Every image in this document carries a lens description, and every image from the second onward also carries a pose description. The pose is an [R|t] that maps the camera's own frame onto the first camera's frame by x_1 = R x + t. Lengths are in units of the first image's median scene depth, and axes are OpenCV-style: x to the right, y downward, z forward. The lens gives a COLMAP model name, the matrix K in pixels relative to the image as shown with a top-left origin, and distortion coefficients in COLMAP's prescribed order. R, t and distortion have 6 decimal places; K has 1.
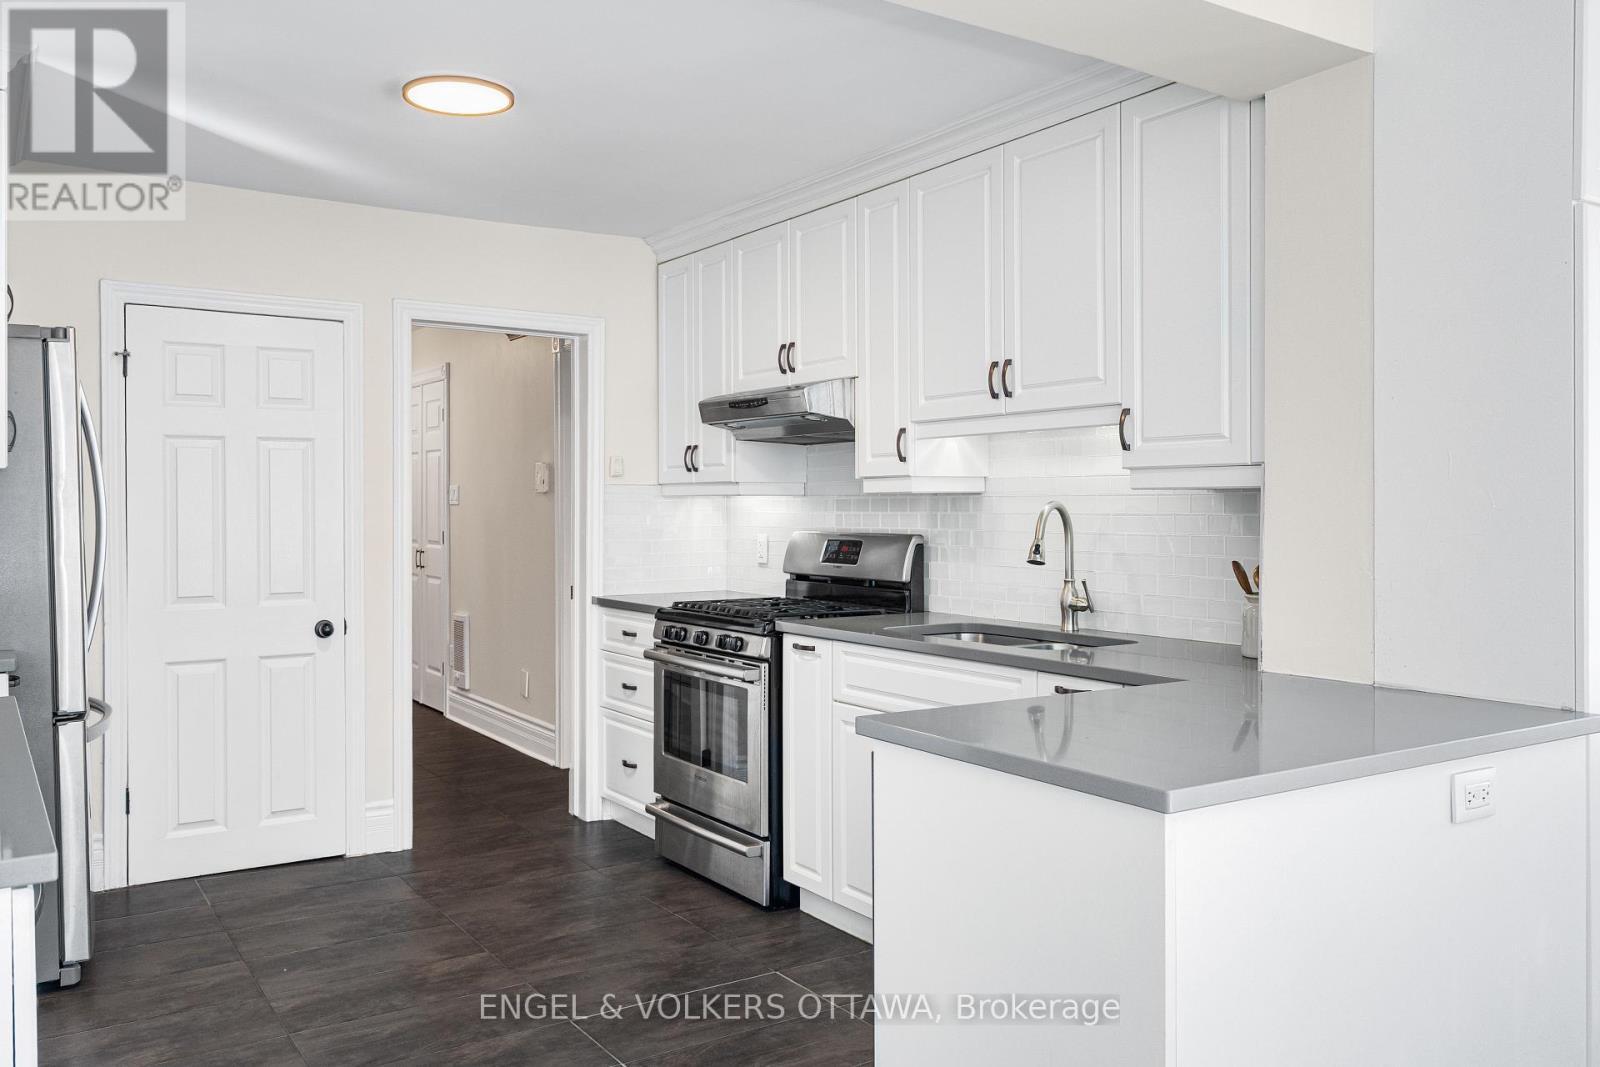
lens RADIAL K [[1257.5, 0, 804.5], [0, 1257.5, 518.4], [0, 0, 1]] dist [0.005308, -0.004308]
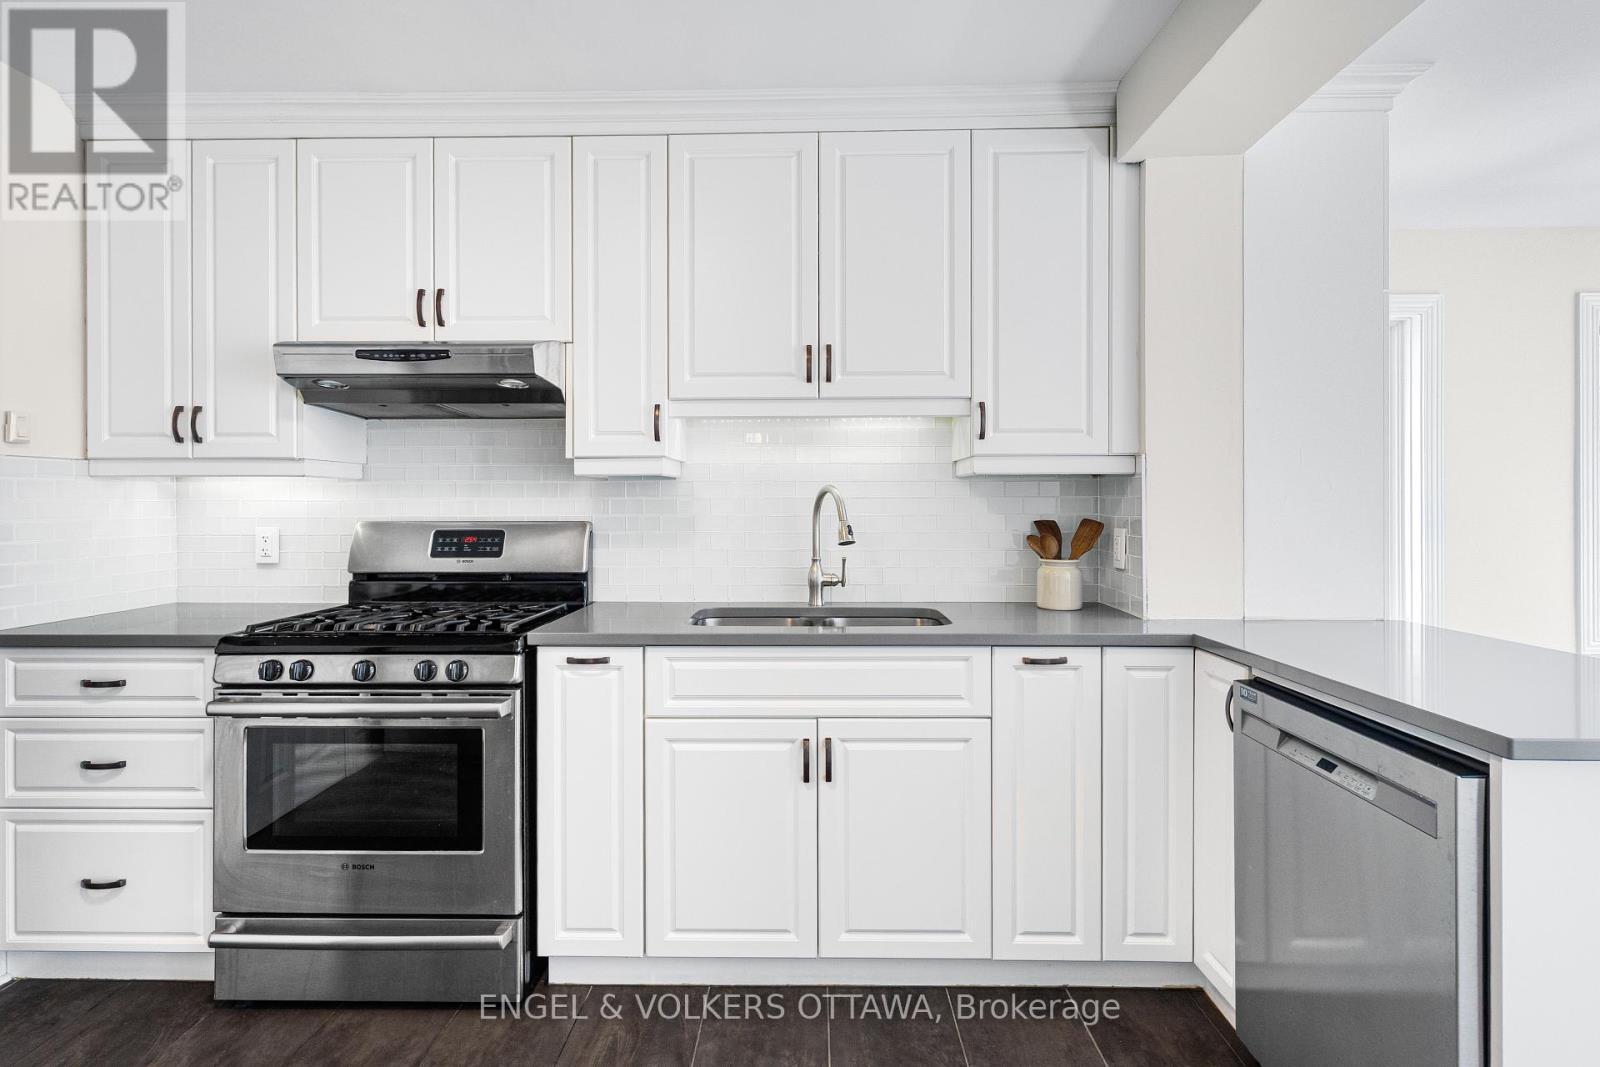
lens RADIAL K [[797.7, 0, 798.4], [0, 797.7, 502.6], [0, 0, 1]] dist [-0.002049, 0.000654]
pose [[0.568527, 0.000476, 0.822665, -0.342497], [0.009089, 0.999935, -0.006859, 0.005074], [-0.822614, 0.011377, 0.568486, 0.582287]]
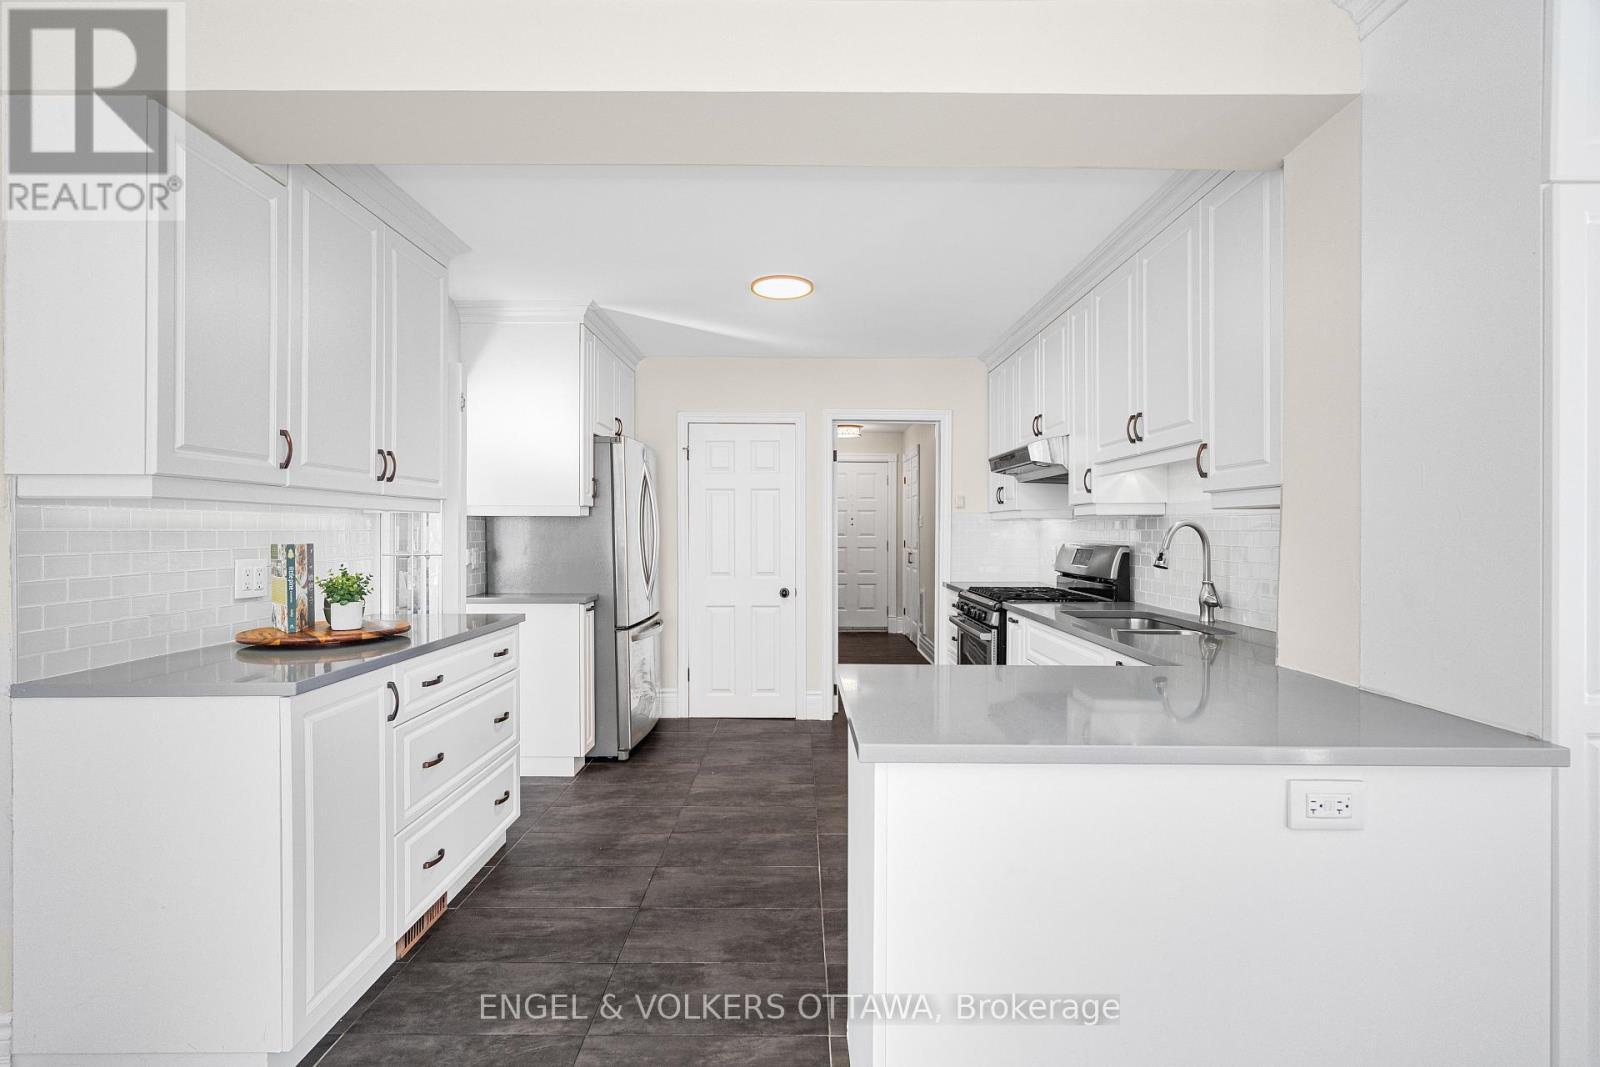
lens RADIAL K [[728.8, 0, 800.0], [0, 728.8, 536.4], [0, 0, 1]] dist [-0.002989, -0.000017]
pose [[0.836359, 0.007209, -0.548135, 0.253378], [-0.007454, 0.999971, 0.001777, 0.004390], [0.548131, 0.002599, 0.836388, 0.146675]]
